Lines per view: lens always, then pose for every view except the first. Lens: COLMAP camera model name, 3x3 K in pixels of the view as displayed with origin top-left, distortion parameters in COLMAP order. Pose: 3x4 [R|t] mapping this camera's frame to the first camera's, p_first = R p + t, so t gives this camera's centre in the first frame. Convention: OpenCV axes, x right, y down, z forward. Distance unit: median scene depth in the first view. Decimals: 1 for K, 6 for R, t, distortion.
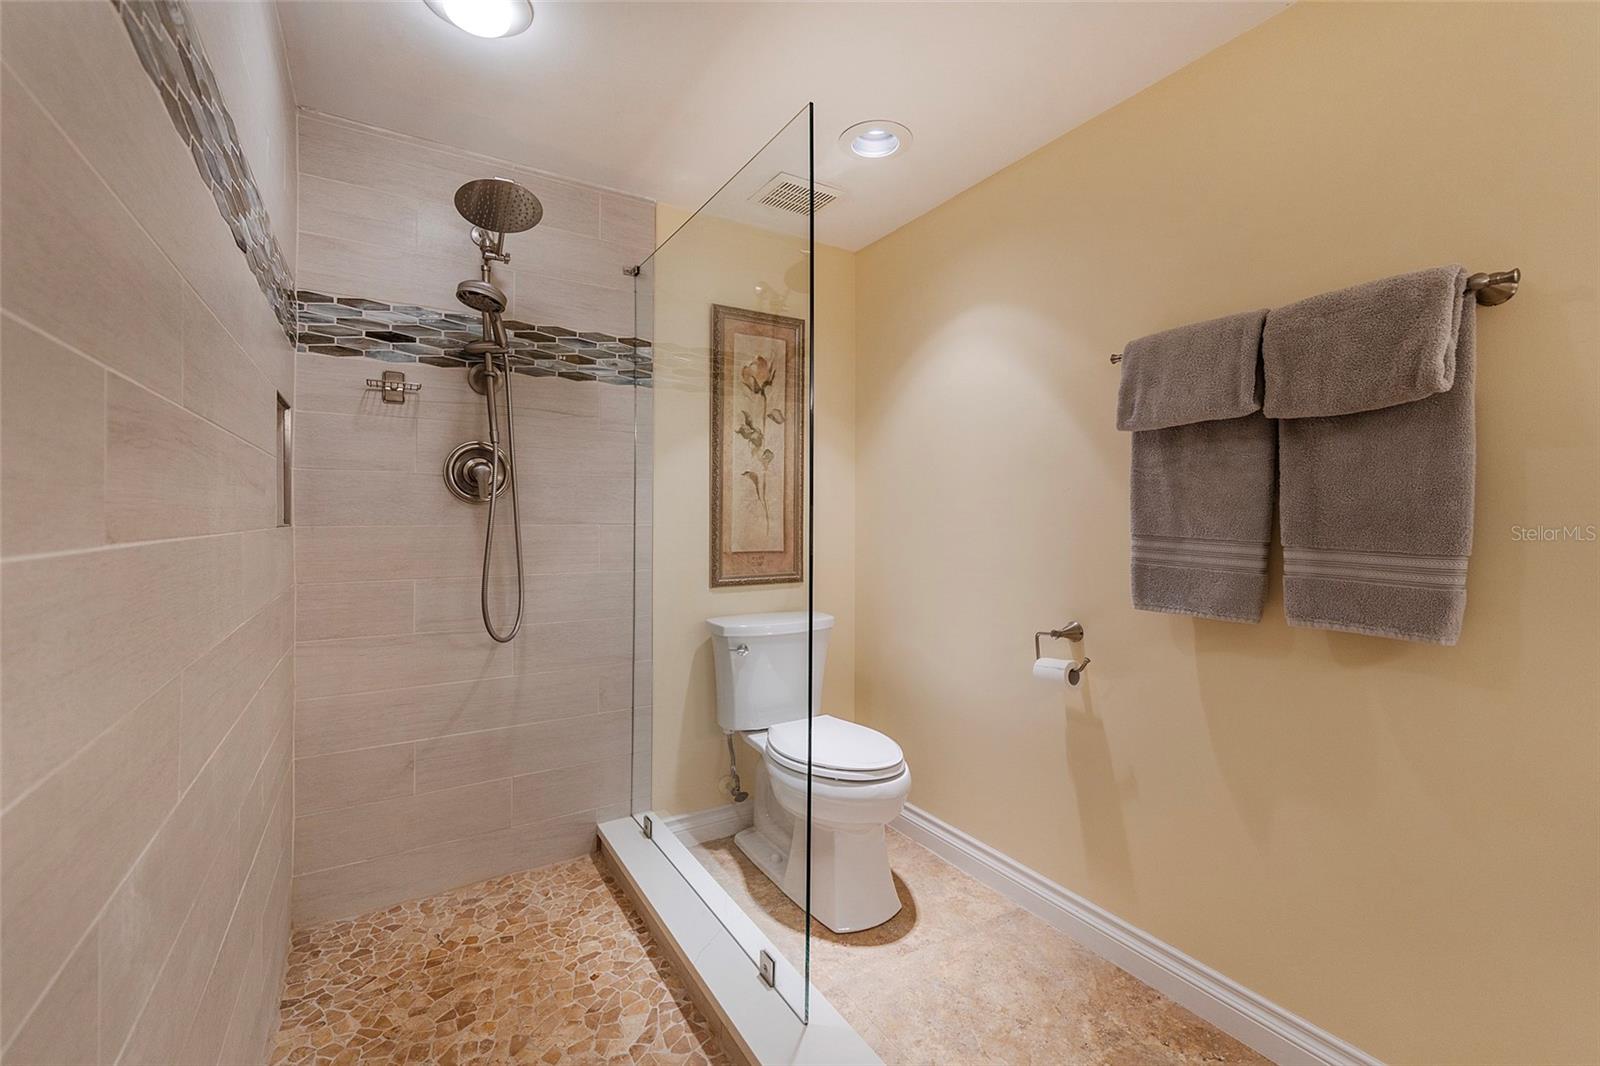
lens RADIAL K [[690.2, 0, 814.9], [0, 690.2, 499.2], [0, 0, 1]] dist [-0.000332, 0.000707]
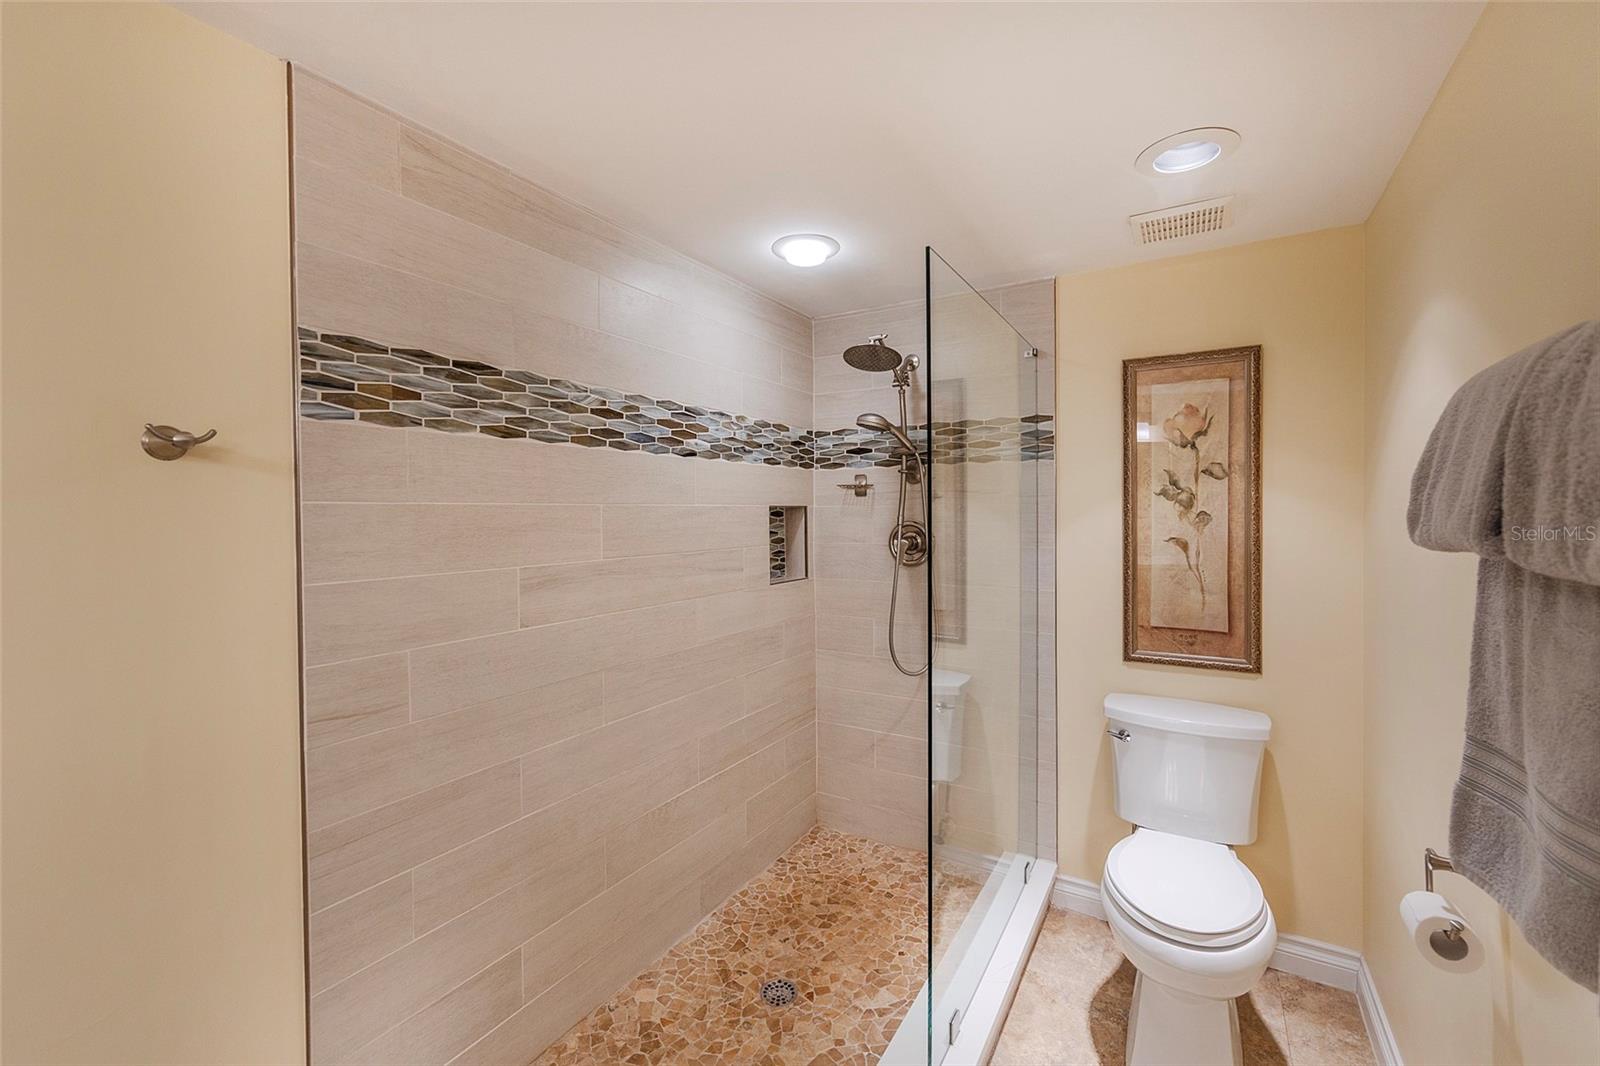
lens RADIAL K [[690.2, 0, 814.9], [0, 690.2, 499.2], [0, 0, 1]] dist [-0.000332, 0.000707]
pose [[0.446467, -0.011193, -0.894730, 0.544668], [0.025971, 0.999663, 0.000454, -0.112632], [0.894423, -0.023440, 0.446607, 0.213270]]
